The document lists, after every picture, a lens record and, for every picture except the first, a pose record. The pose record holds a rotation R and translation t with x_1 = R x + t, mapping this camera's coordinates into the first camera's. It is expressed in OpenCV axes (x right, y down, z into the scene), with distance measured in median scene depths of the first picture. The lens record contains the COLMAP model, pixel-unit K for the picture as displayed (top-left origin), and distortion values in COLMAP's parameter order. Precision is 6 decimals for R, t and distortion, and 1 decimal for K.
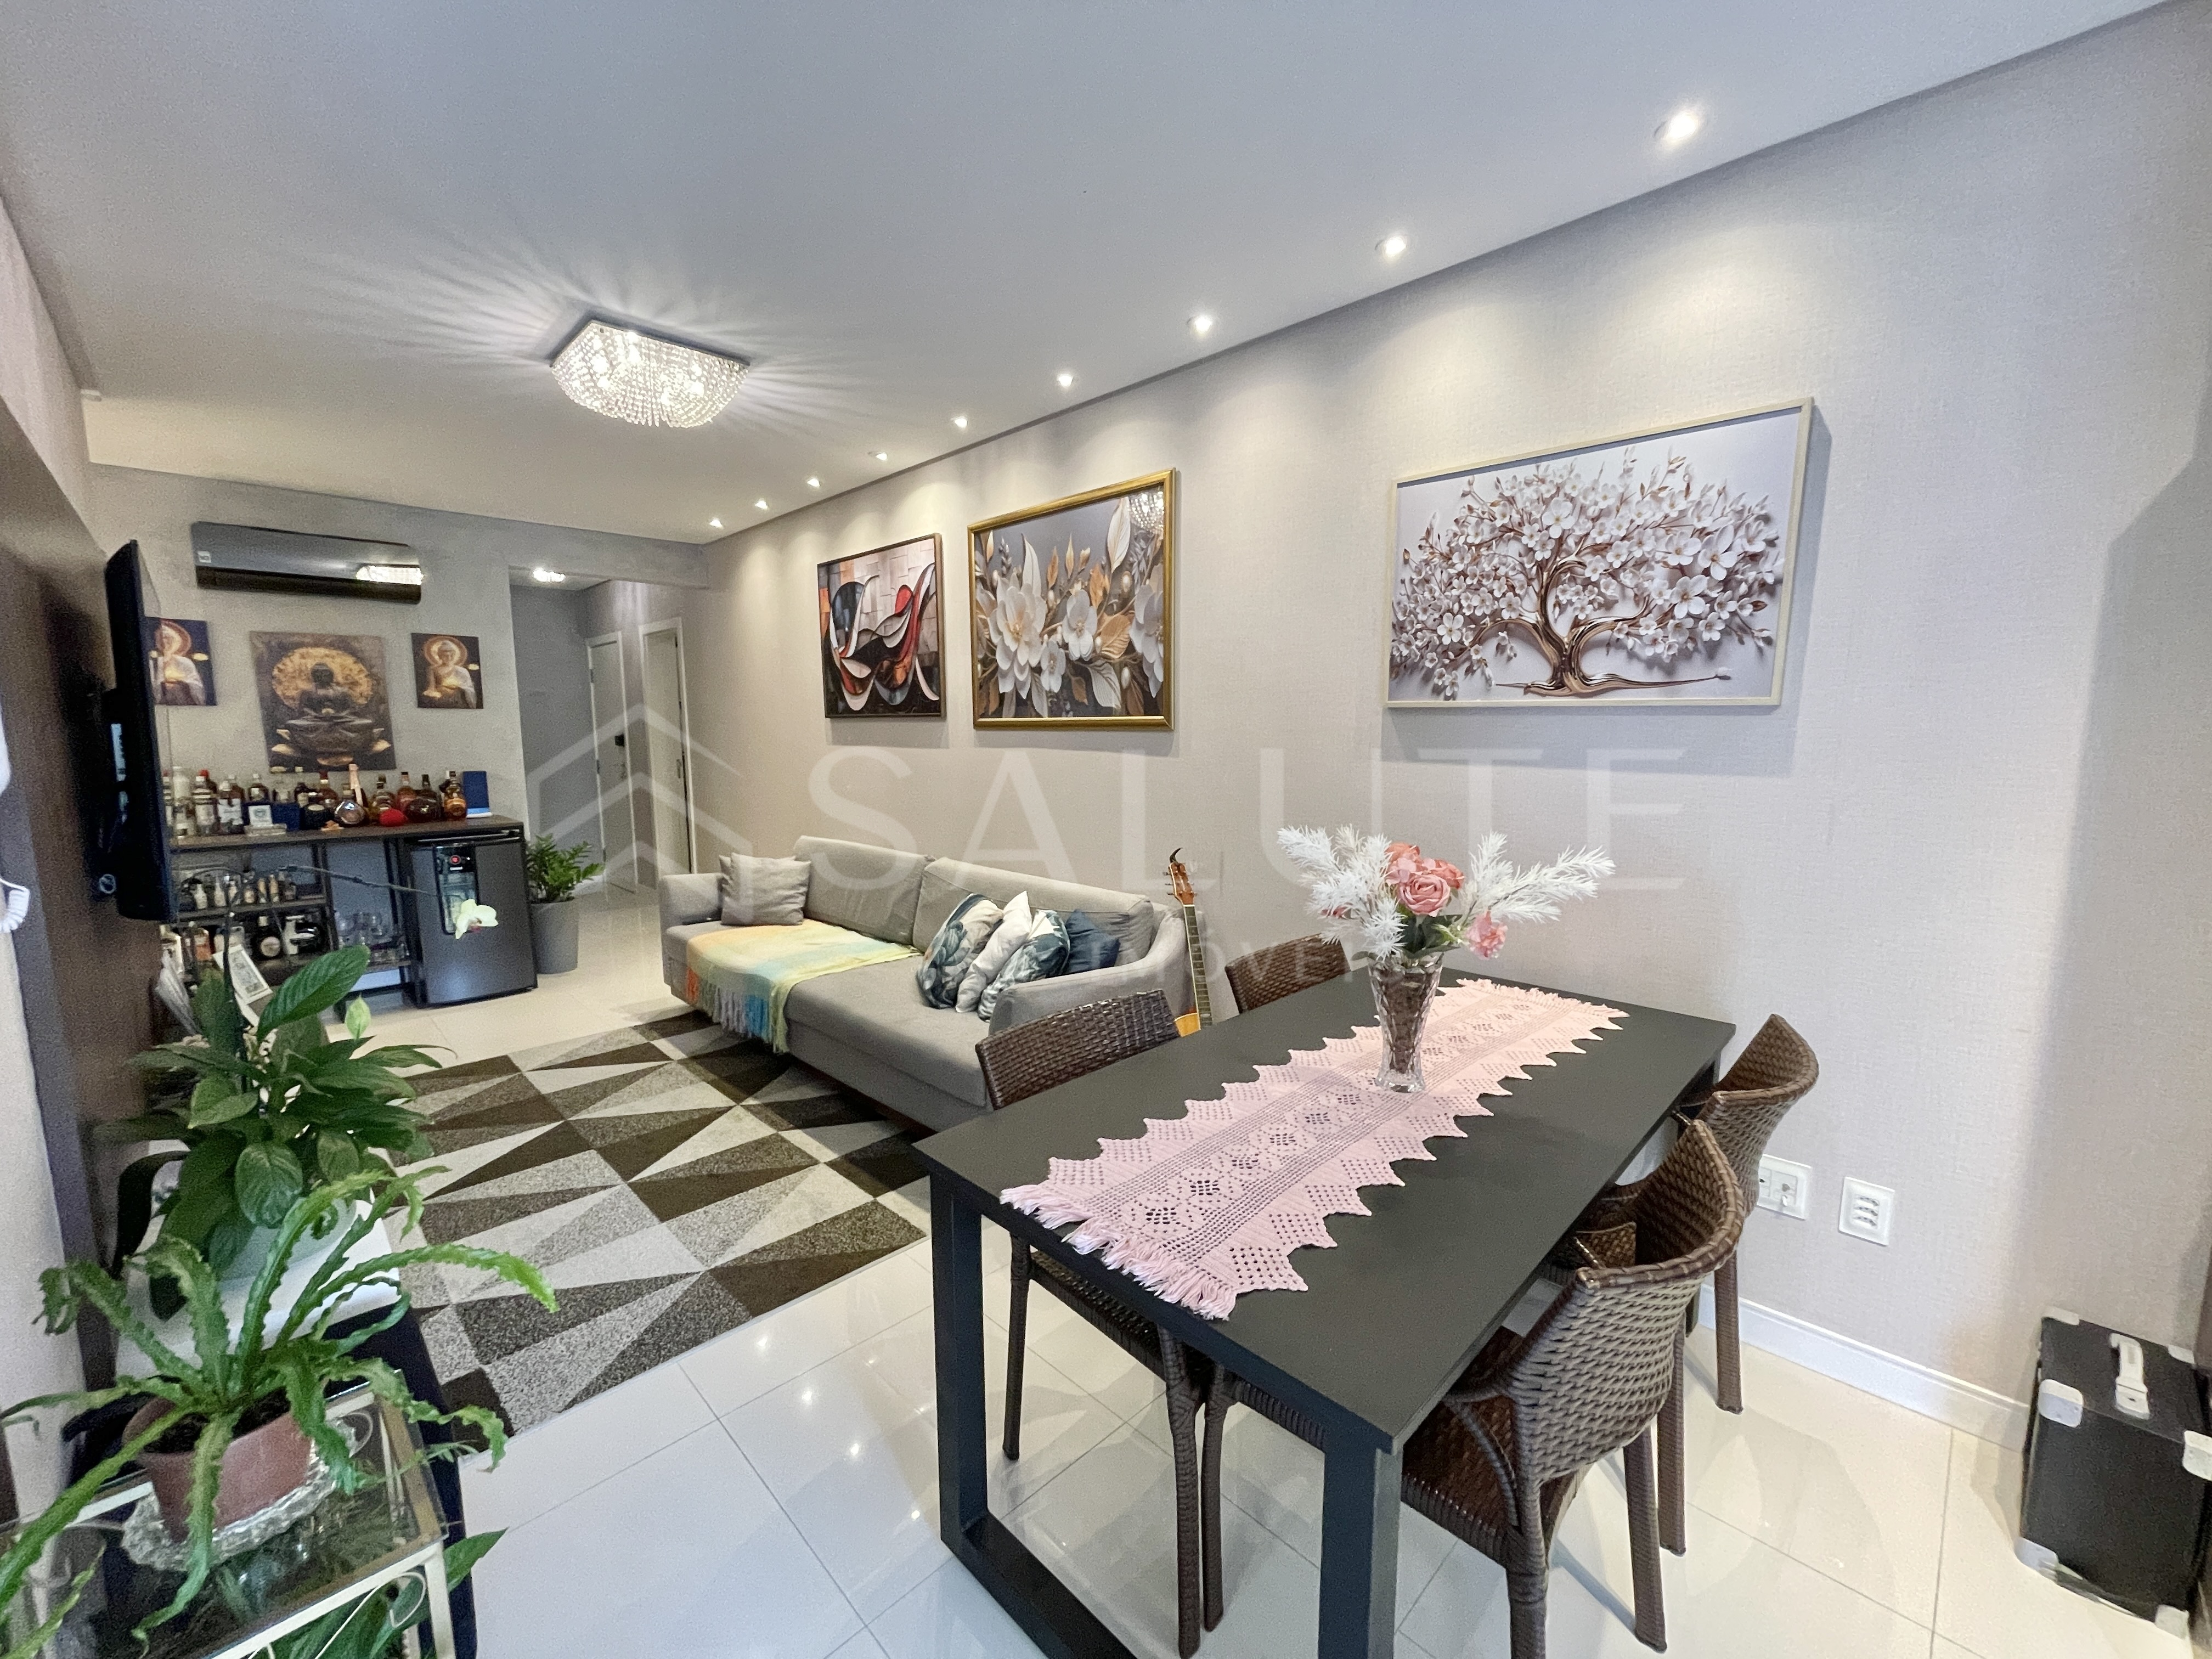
lens RADIAL K [[889.6, 0, 1104.3], [0, 889.6, 839.1], [0, 0, 1]] dist [-0.002421, -0.001131]
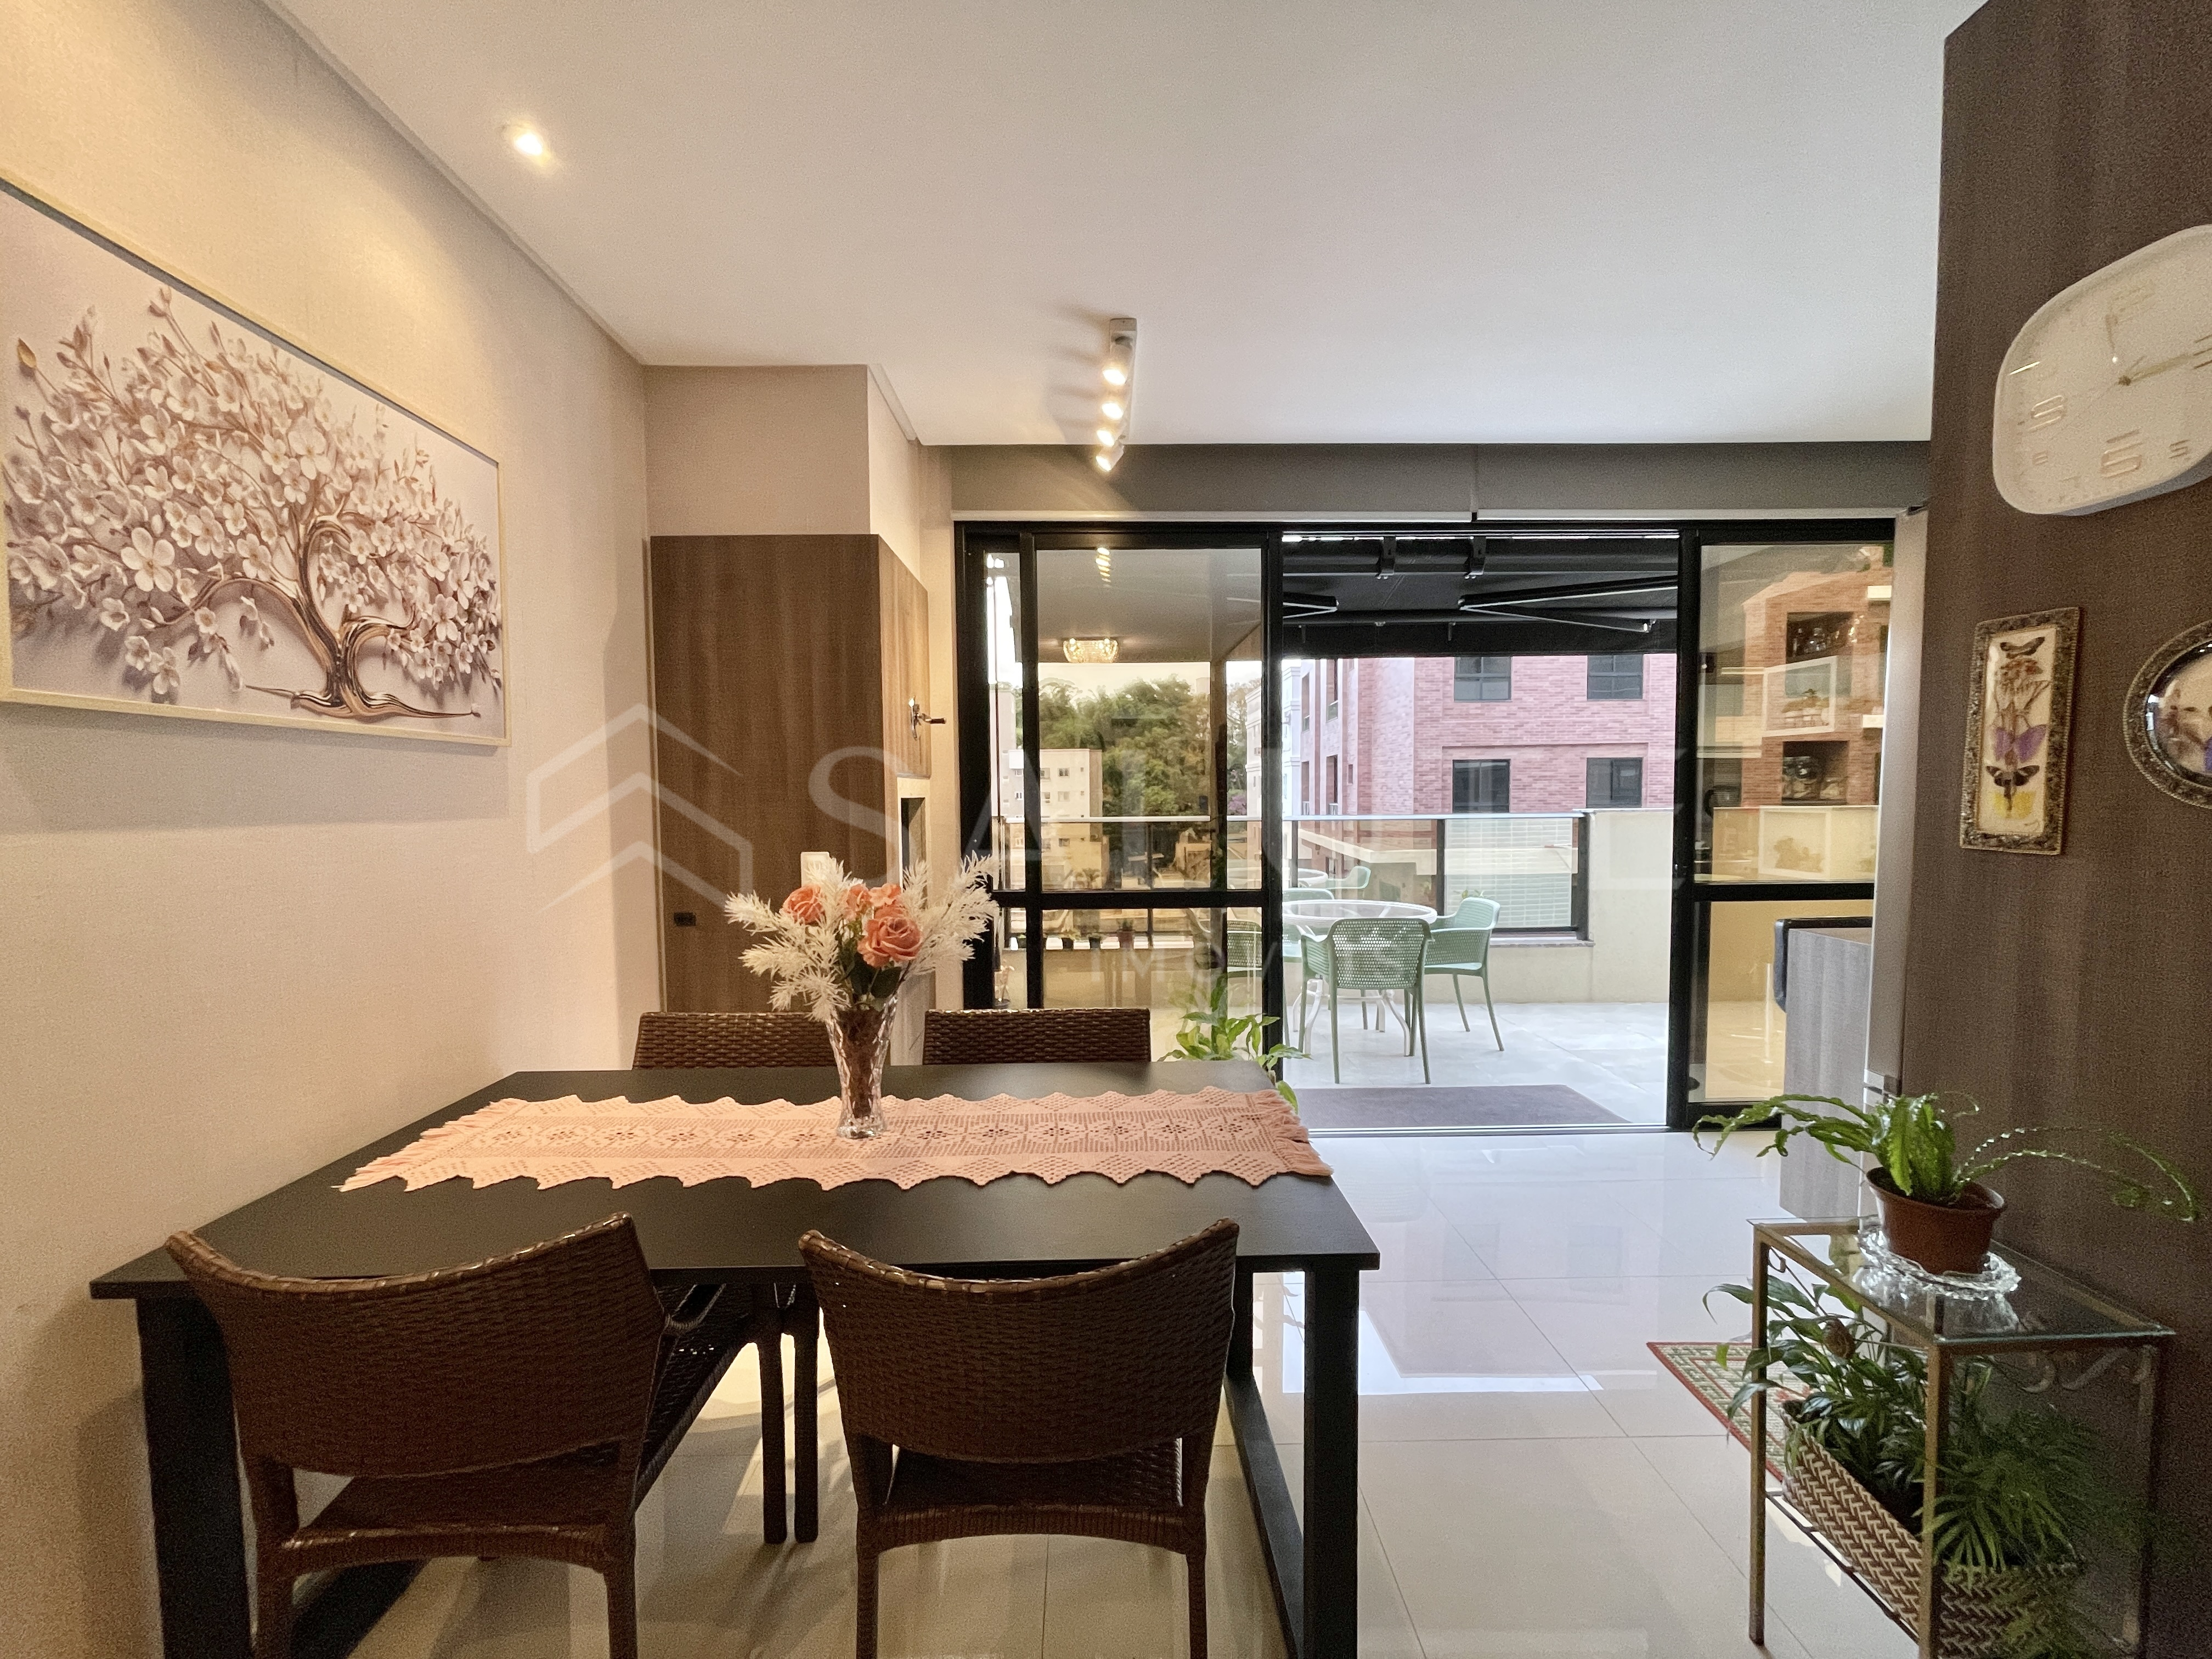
lens RADIAL K [[889.6, 0, 1103.3], [0, 889.6, 844.9], [0, 0, 1]] dist [-0.002421, -0.001131]
pose [[-0.720432, -0.033044, 0.692738, -0.352769], [0.099106, 0.983708, 0.149991, -0.099915], [-0.686408, 0.176713, -0.705419, 1.008577]]
